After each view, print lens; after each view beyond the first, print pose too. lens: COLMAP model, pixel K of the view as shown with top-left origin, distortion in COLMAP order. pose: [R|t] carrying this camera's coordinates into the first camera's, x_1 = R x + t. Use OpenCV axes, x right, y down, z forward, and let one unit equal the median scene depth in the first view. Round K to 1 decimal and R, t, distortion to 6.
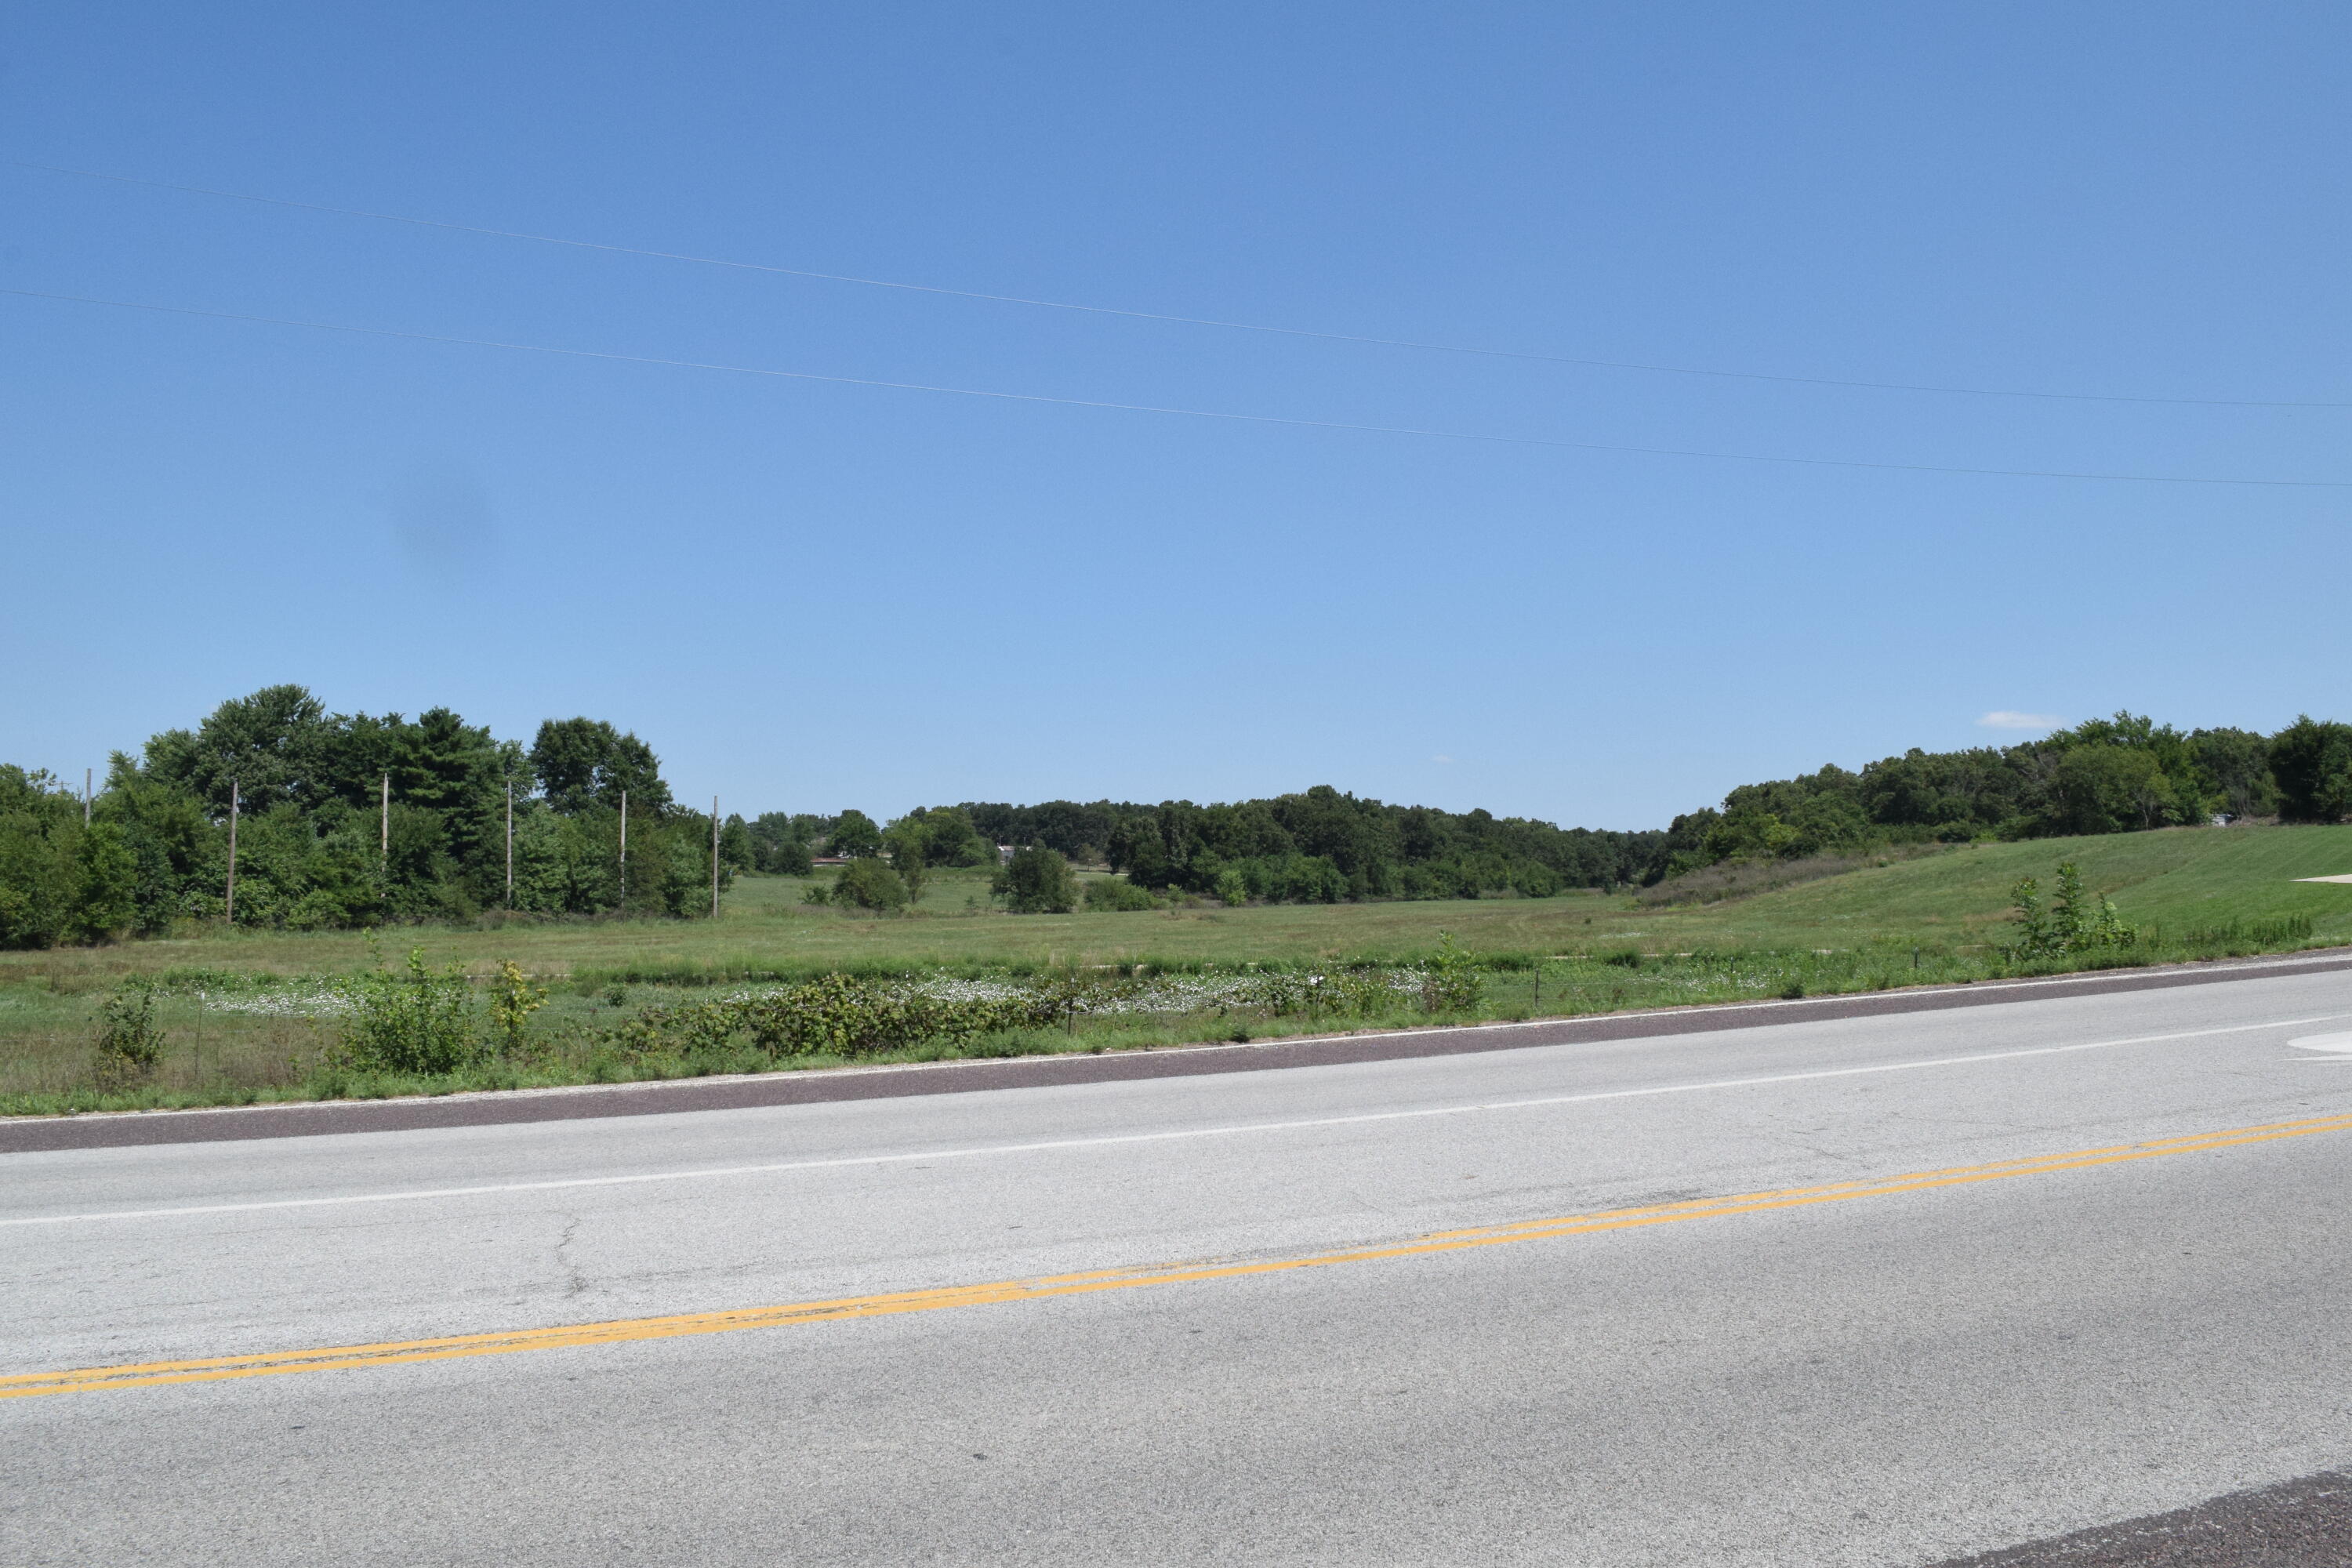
lens RADIAL K [[1867.7, 0, 1183.2], [0, 1867.7, 779.4], [0, 0, 1]] dist [-0.070252, 0.000330]
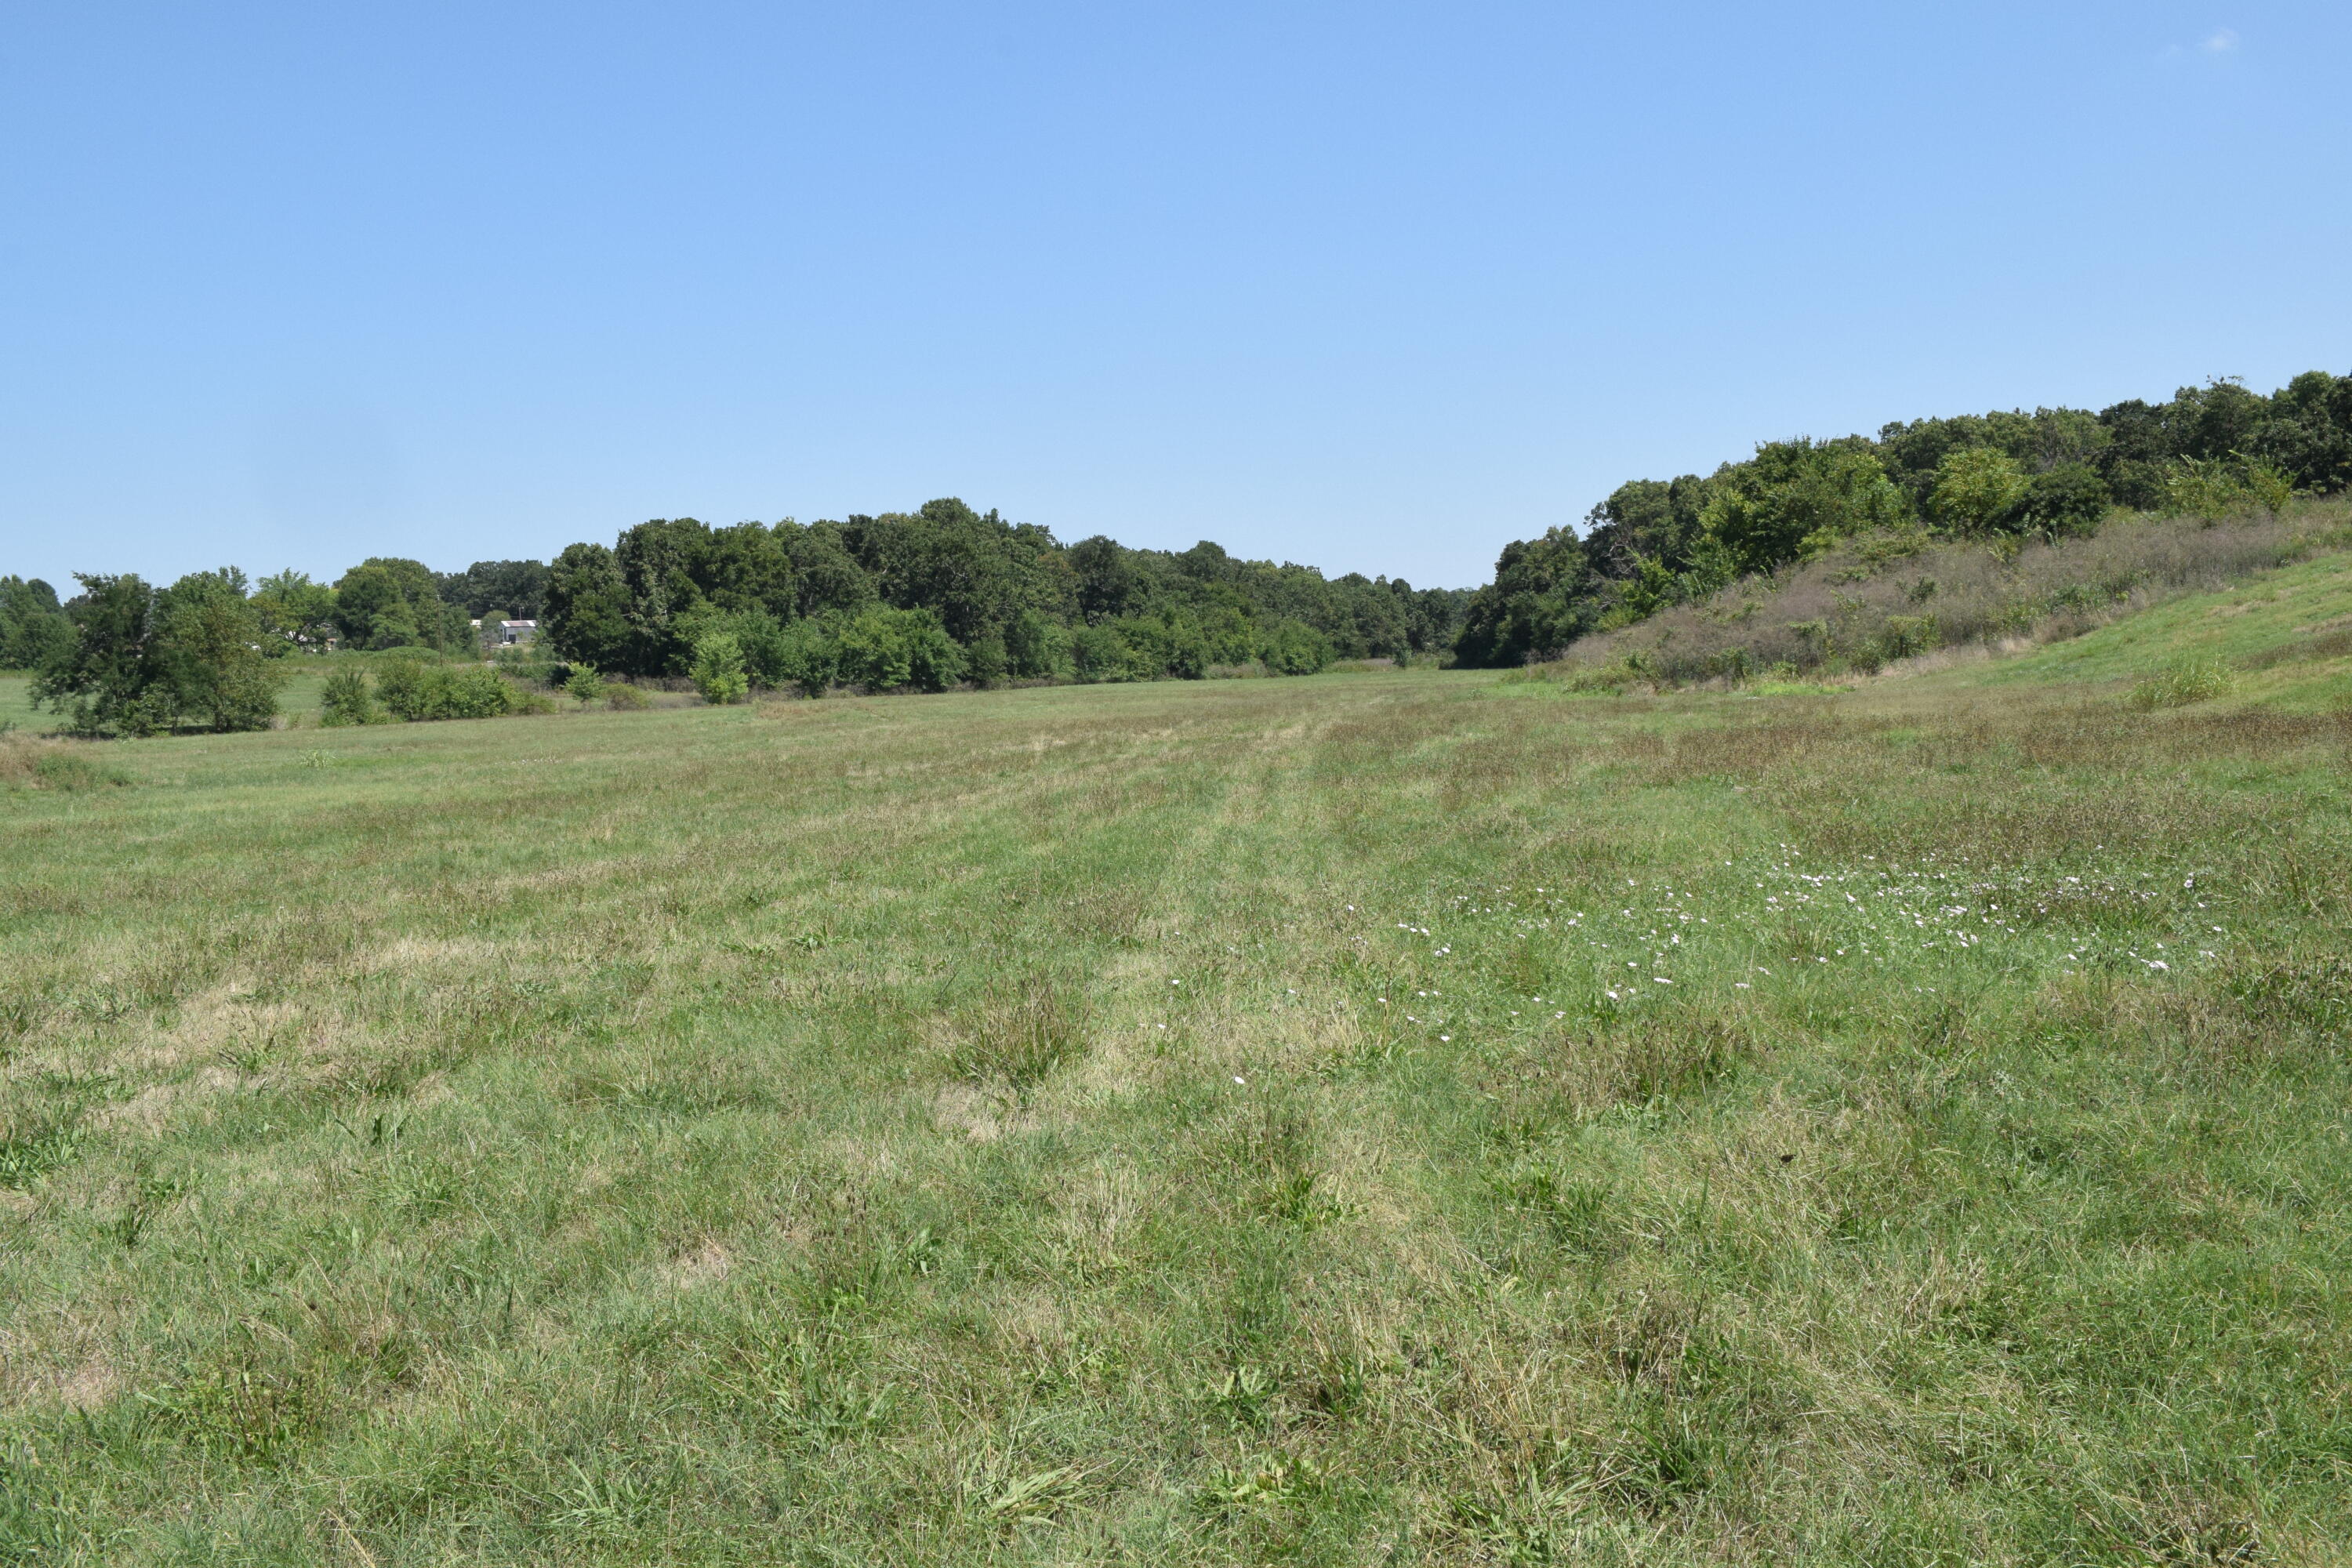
lens RADIAL K [[2235.6, 0, 1174.5], [0, 2235.6, 788.2], [0, 0, 1]] dist [-0.117743, 0.000000]
pose [[0.990380, -0.031776, 0.134678, 0.050481], [0.016867, 0.993741, 0.110432, 0.019091], [-0.137344, -0.107098, 0.984717, 0.280742]]
